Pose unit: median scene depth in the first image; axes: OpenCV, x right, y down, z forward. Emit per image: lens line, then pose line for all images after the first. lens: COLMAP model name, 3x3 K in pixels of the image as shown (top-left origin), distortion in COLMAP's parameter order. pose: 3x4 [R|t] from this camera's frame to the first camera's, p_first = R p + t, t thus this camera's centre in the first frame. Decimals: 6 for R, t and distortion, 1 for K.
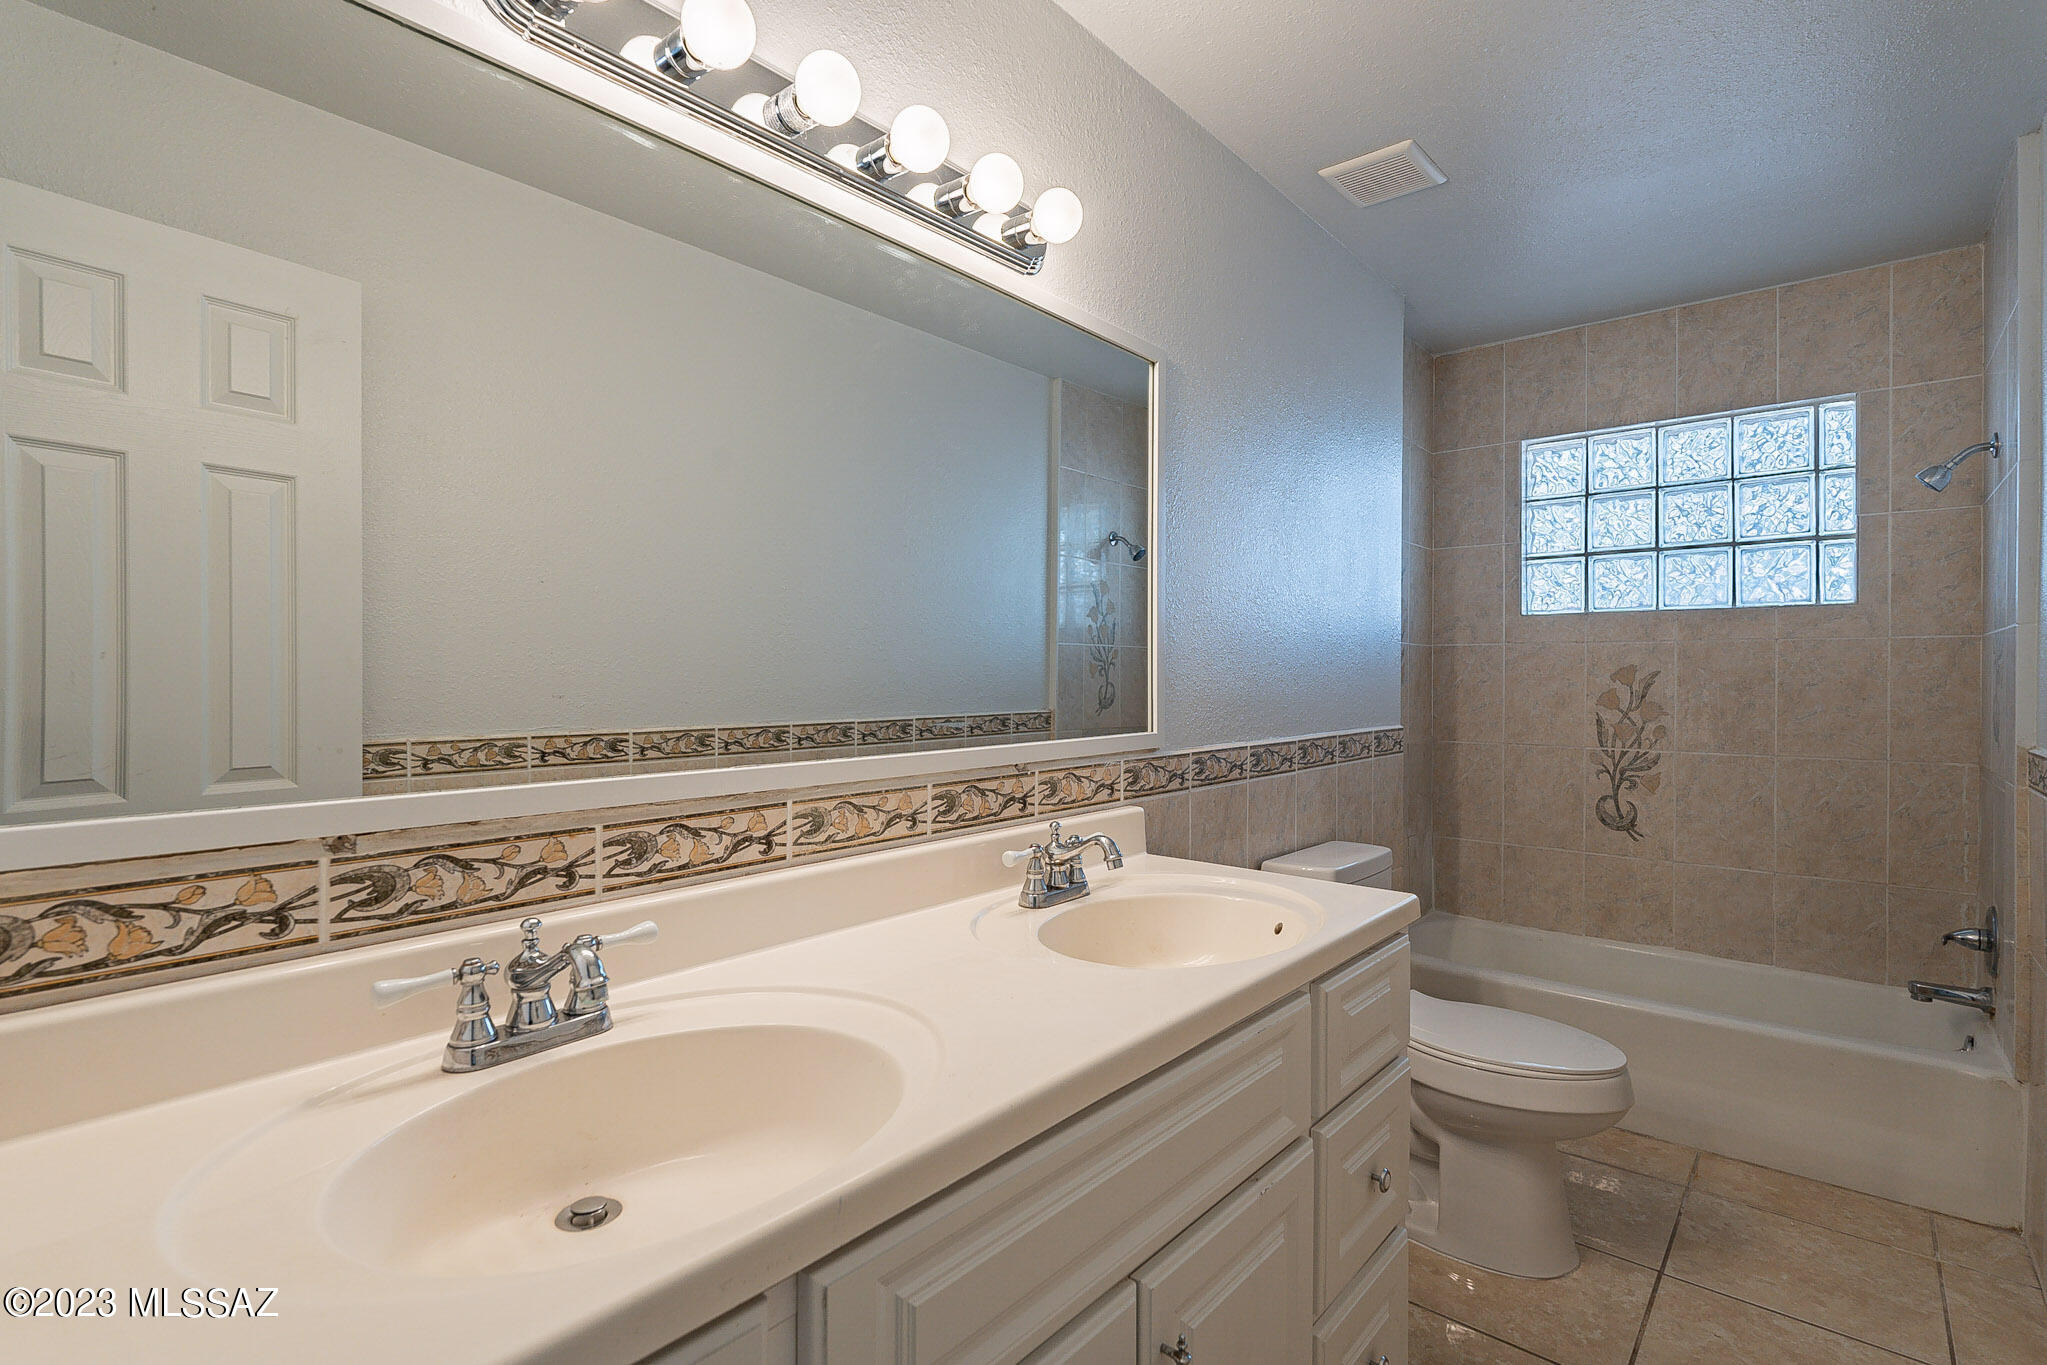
lens RADIAL K [[969.6, 0, 1021.5], [0, 969.6, 672.8], [0, 0, 1]] dist [0.000986, 0.000197]
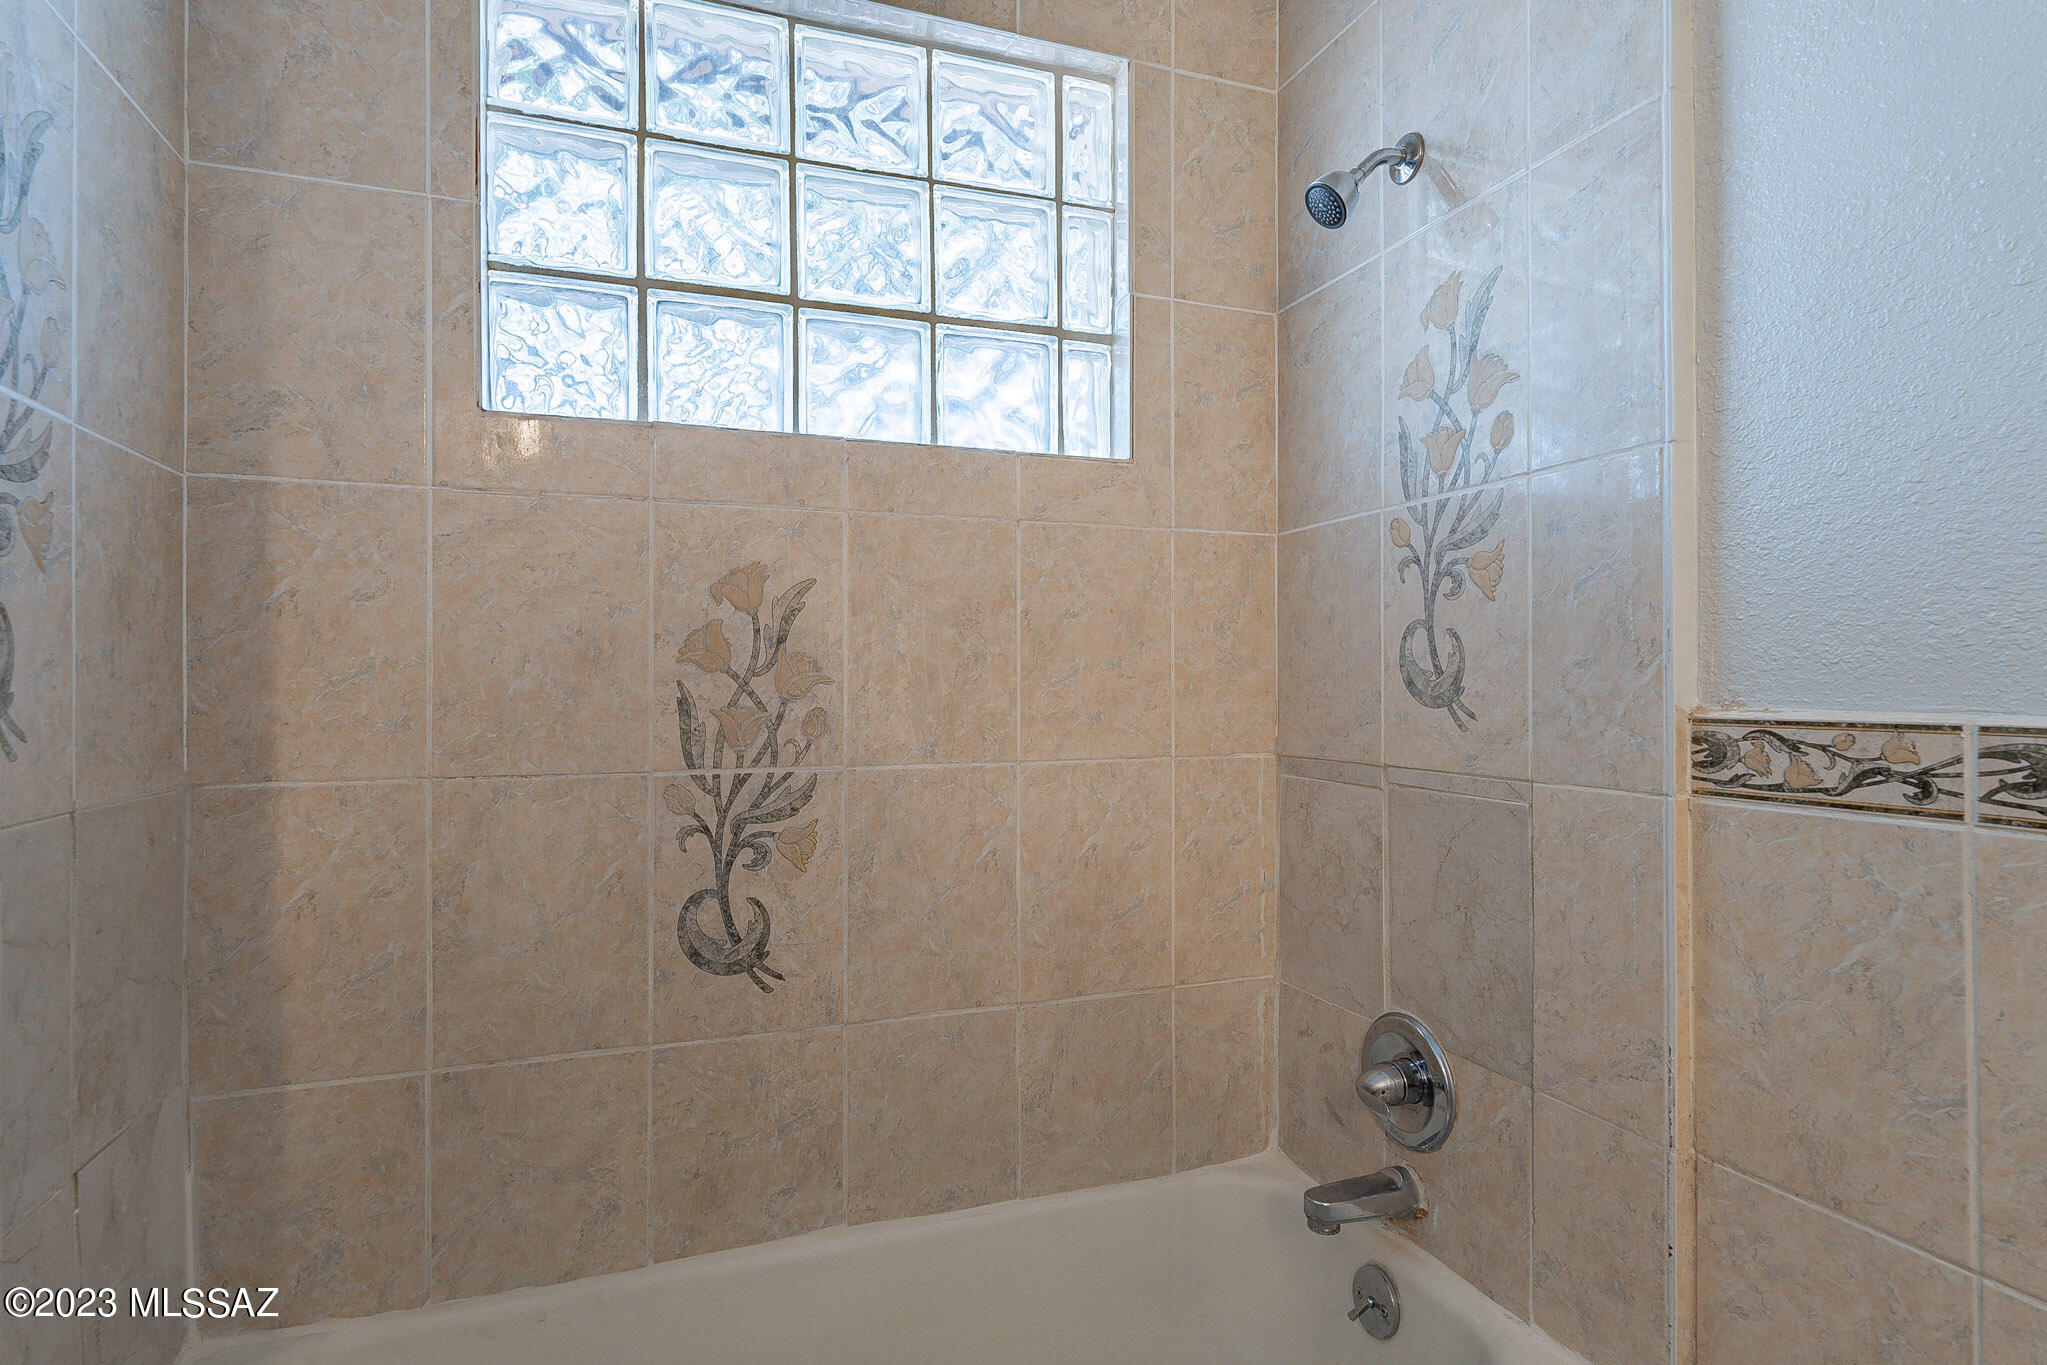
lens RADIAL K [[1063.8, 0, 1023.5], [0, 1063.8, 682.5], [0, 0, 1]] dist [-0.000131, 0.000039]
pose [[0.485750, -0.003343, 0.874092, 0.296143], [0.000907, 0.999994, 0.003320, 0.041516], [-0.874098, -0.000820, 0.485750, 0.693253]]
